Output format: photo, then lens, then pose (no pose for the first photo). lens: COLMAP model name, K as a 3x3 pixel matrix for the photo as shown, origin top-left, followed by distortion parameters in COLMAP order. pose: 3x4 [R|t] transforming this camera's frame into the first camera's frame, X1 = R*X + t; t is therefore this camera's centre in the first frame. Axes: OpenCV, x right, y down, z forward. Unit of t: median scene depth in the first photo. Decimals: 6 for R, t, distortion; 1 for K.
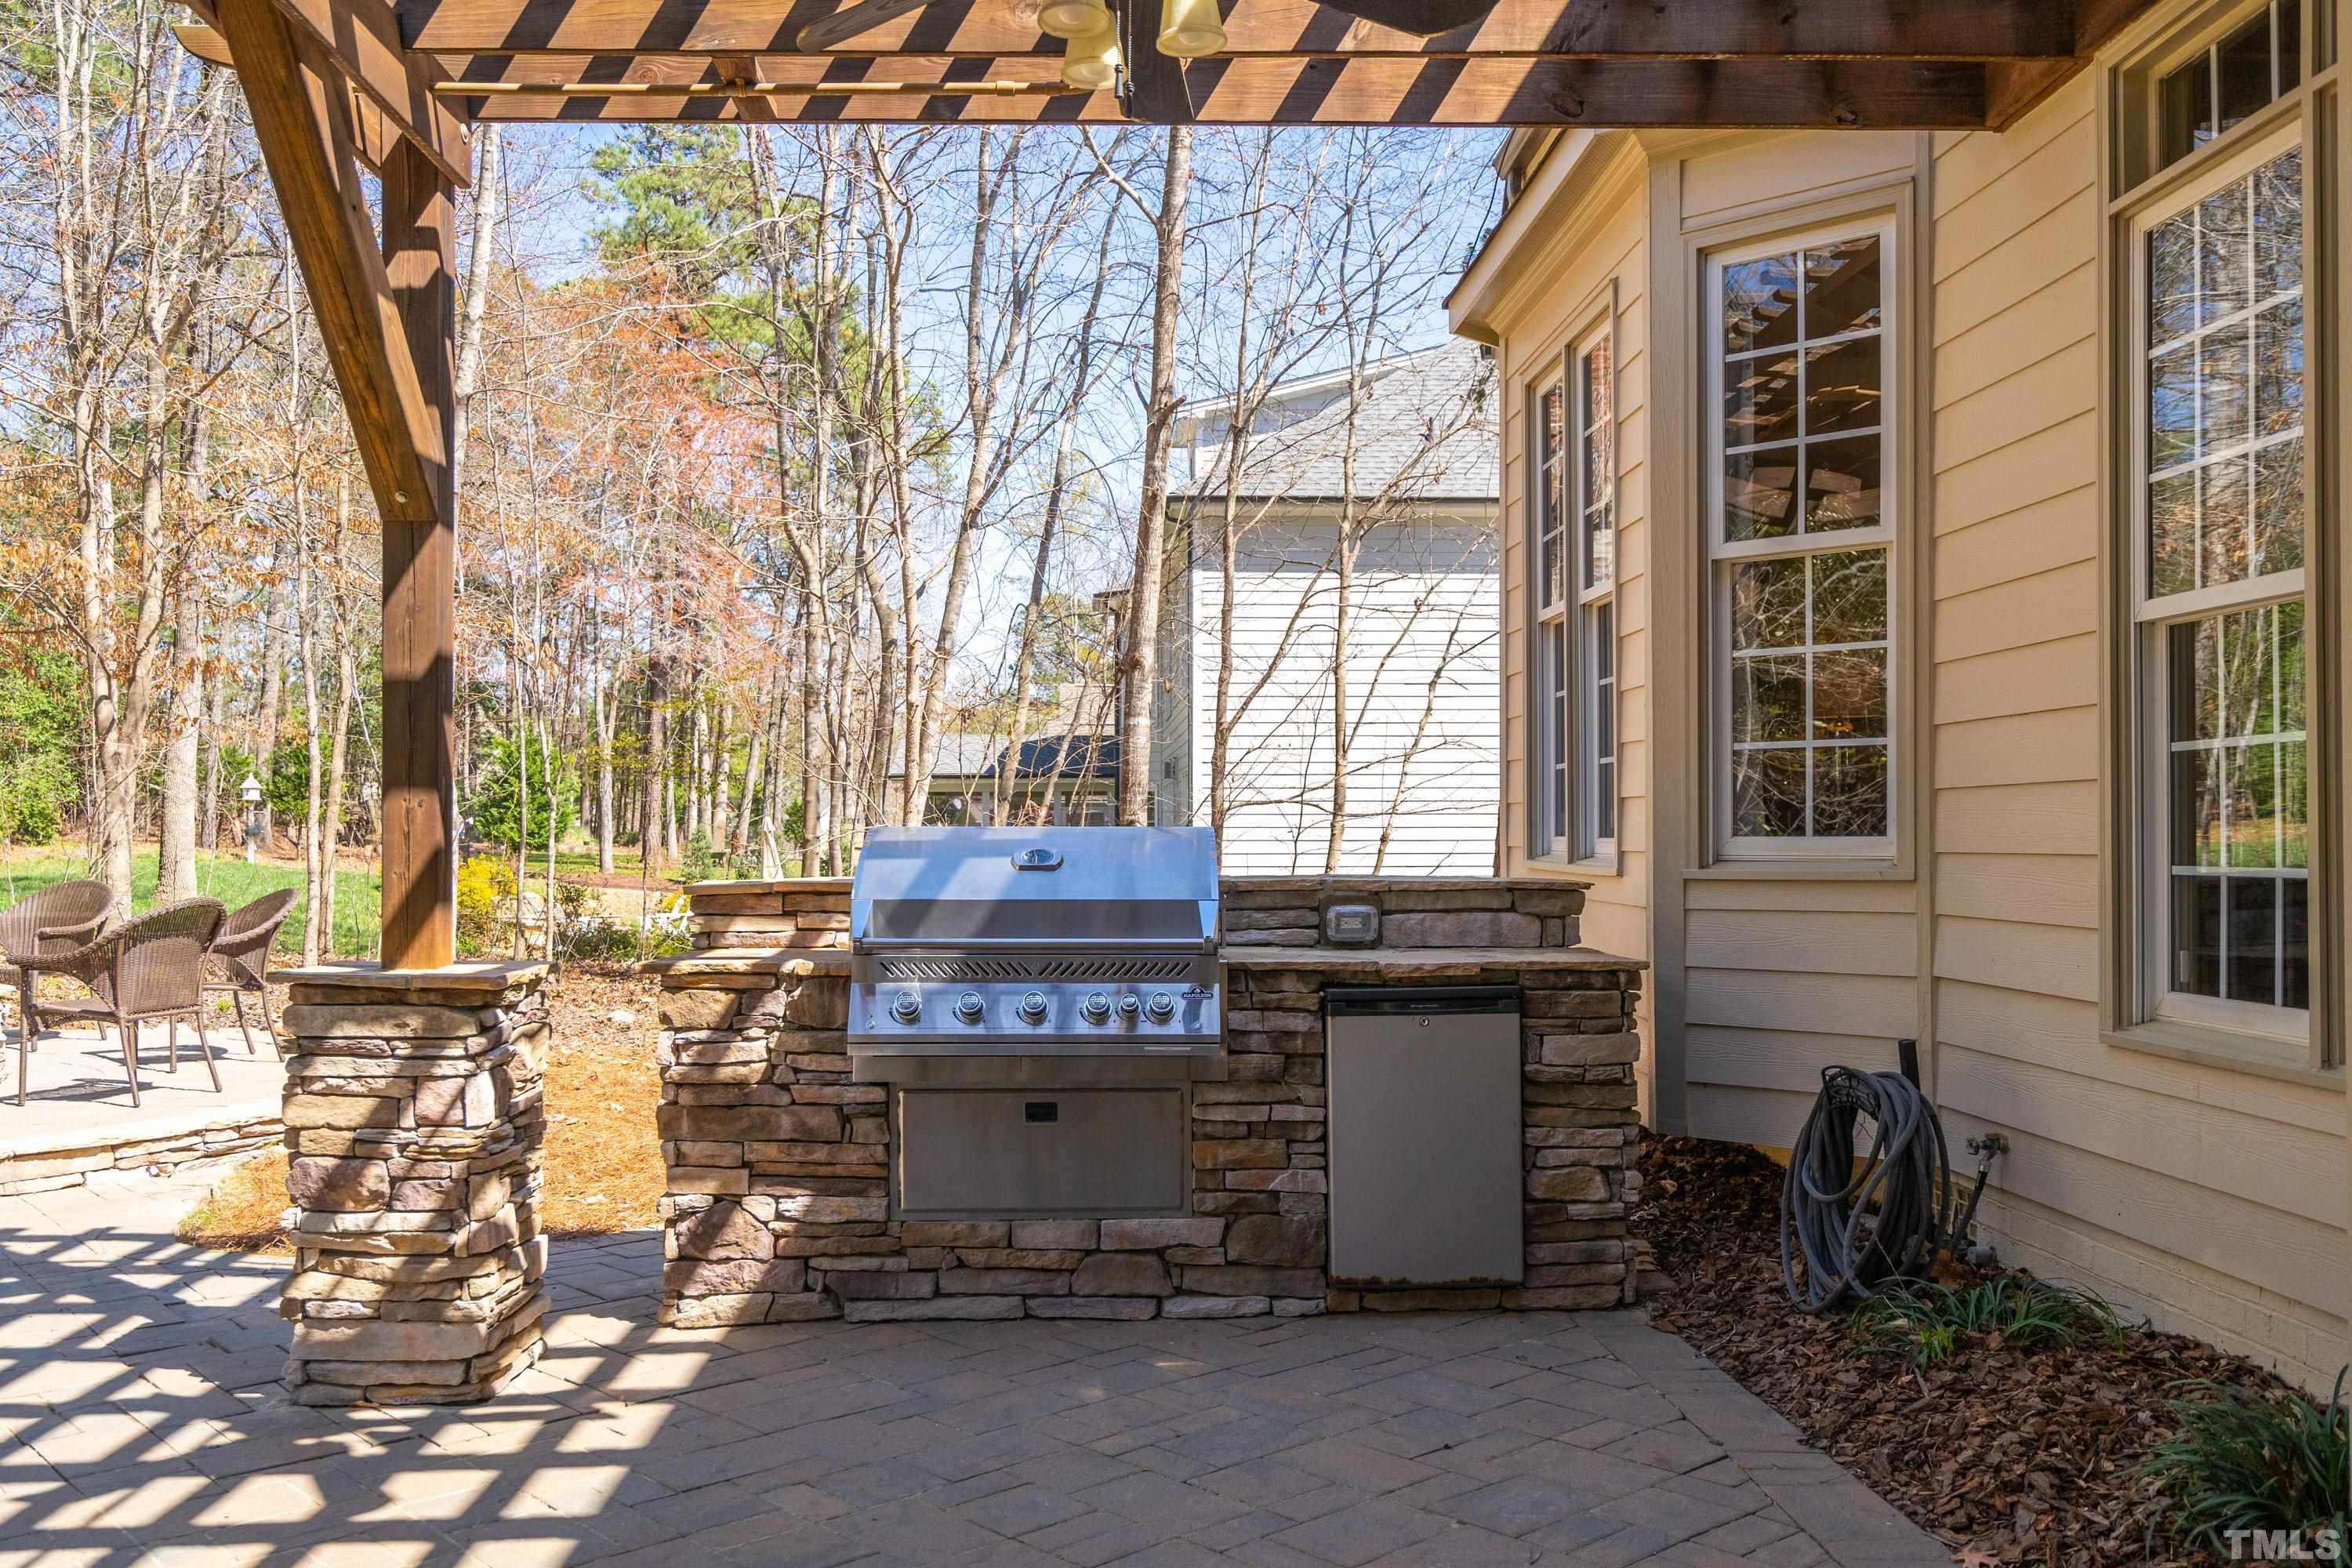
lens RADIAL K [[1954.3, 0, 1188.6], [0, 1954.3, 788.0], [0, 0, 1]] dist [0.059583, -0.032557]
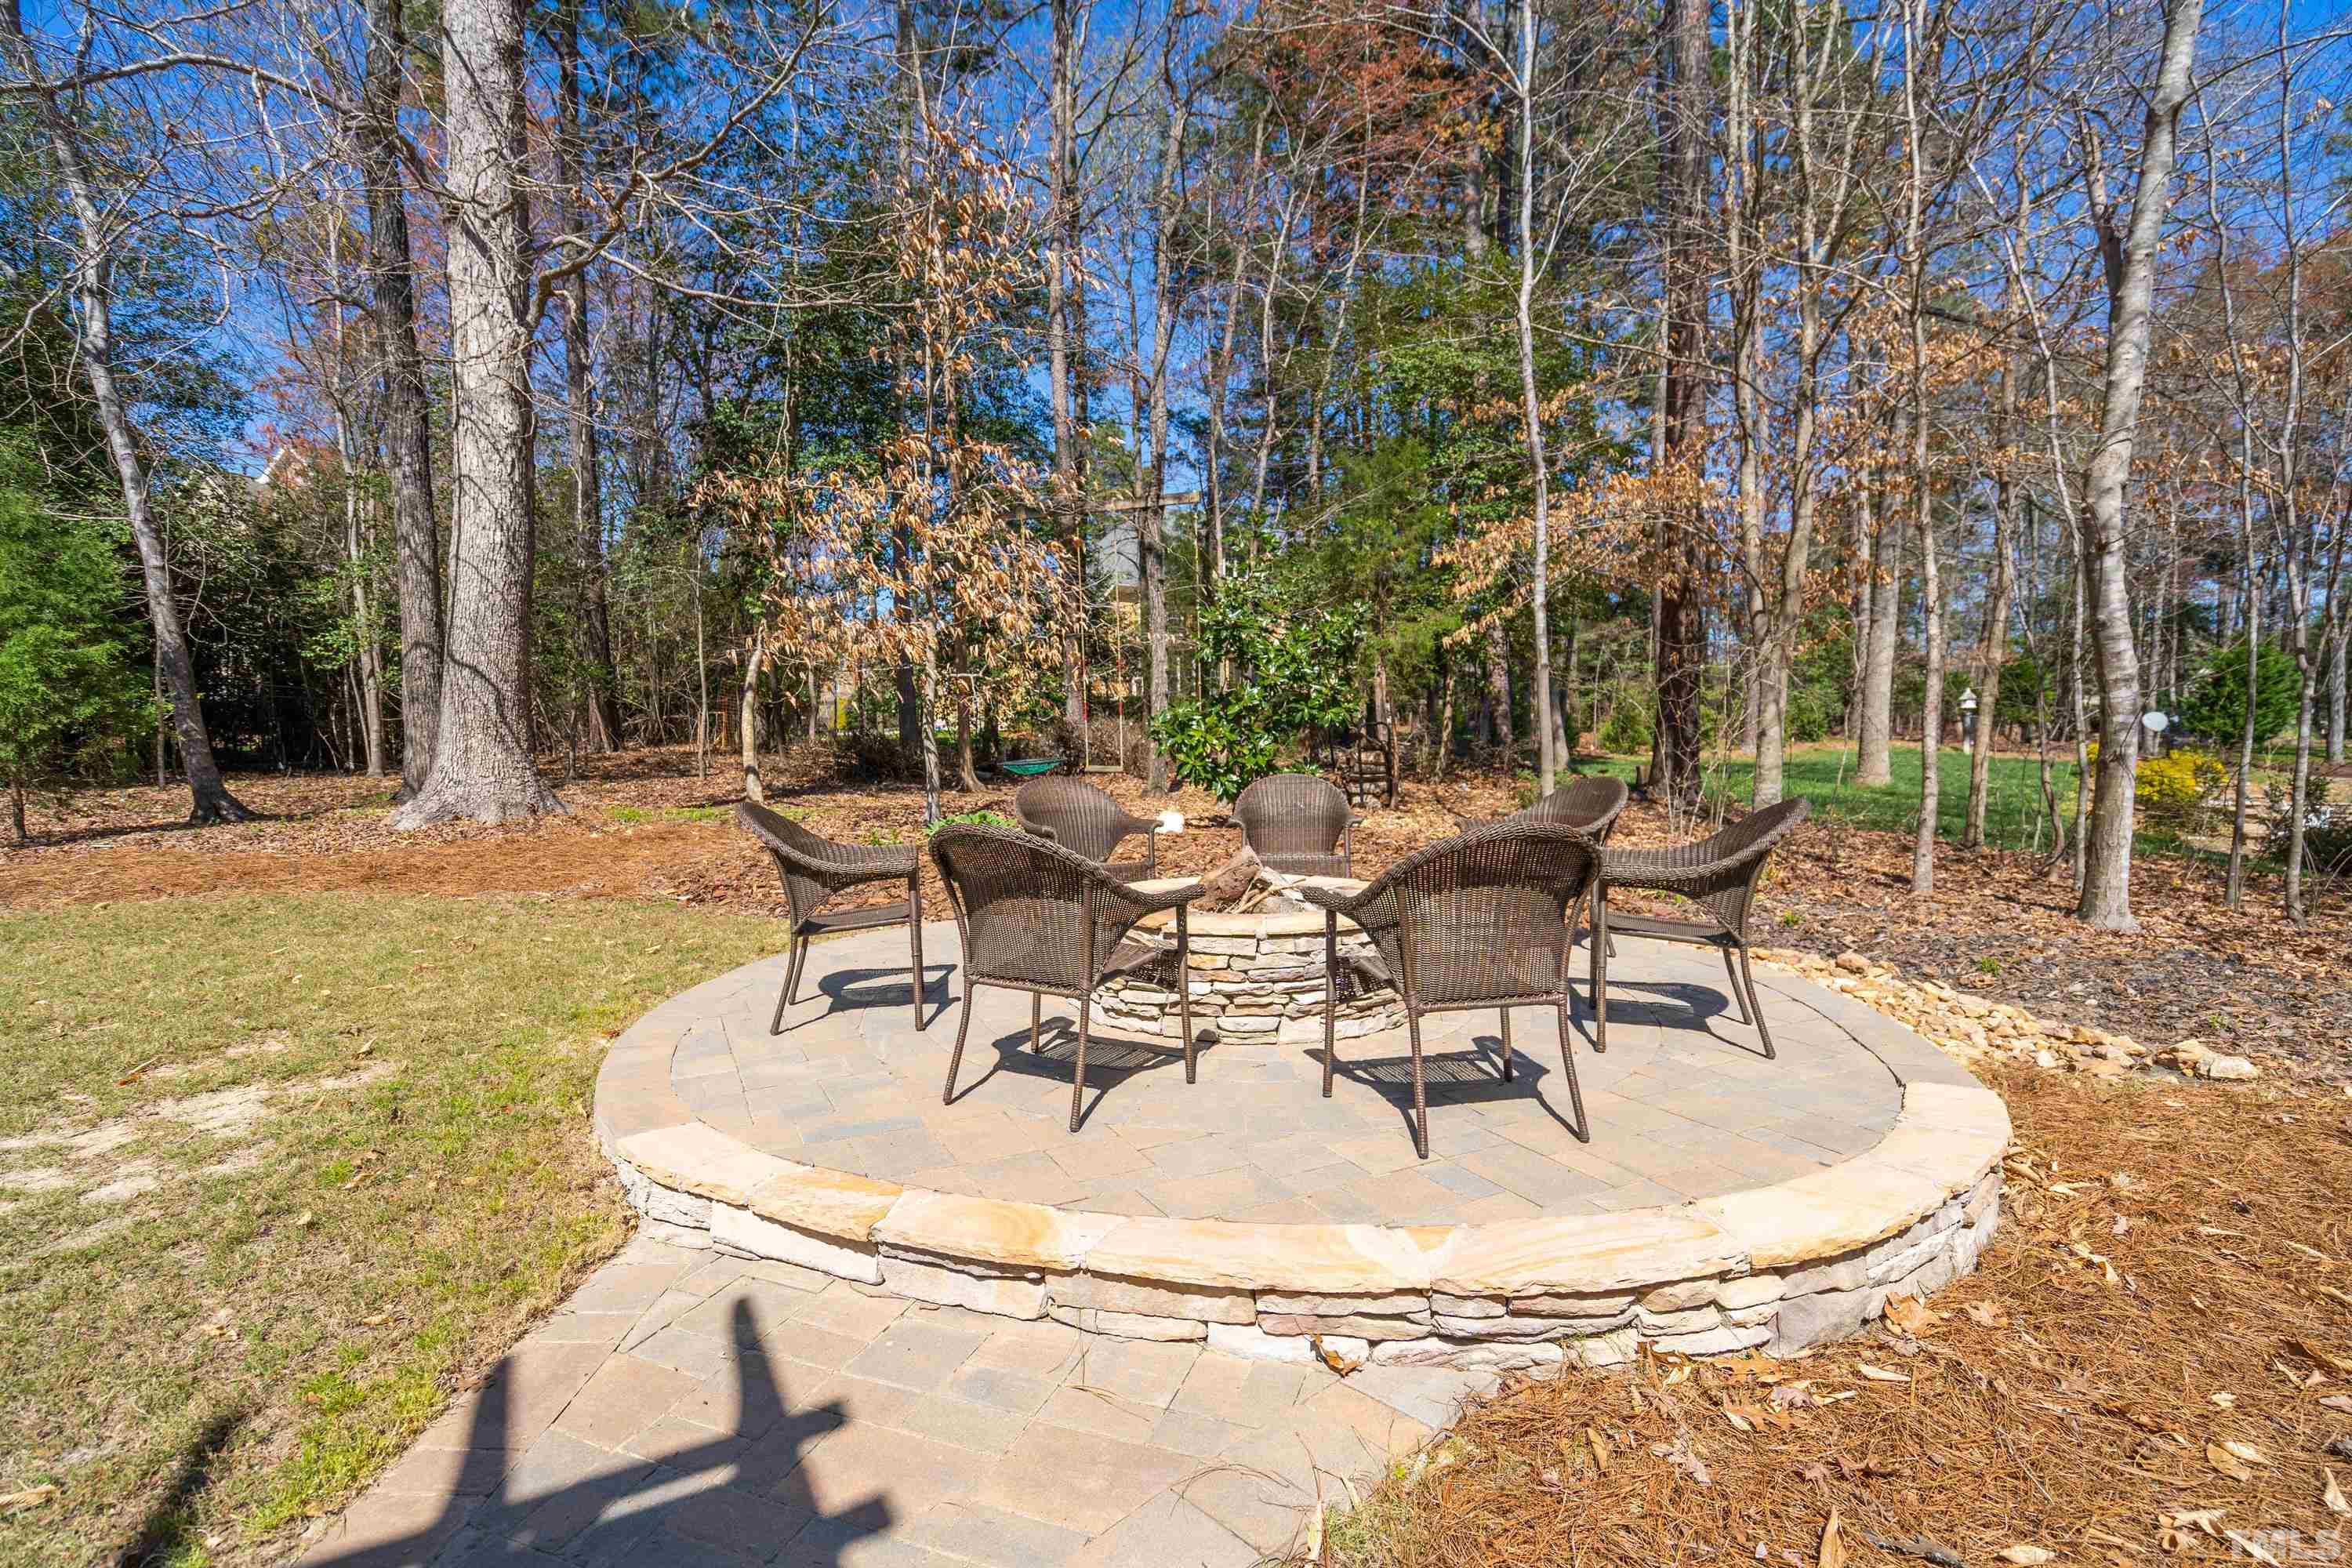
lens RADIAL K [[1134.3, 0, 1130.5], [0, 1134.3, 794.2], [0, 0, 1]] dist [-0.016921, 0.006817]
pose [[0.432383, 0.032270, -0.901112, -0.267734], [0.012948, 0.999034, 0.041989, 0.026948], [0.901597, -0.029823, 0.431548, 0.814600]]
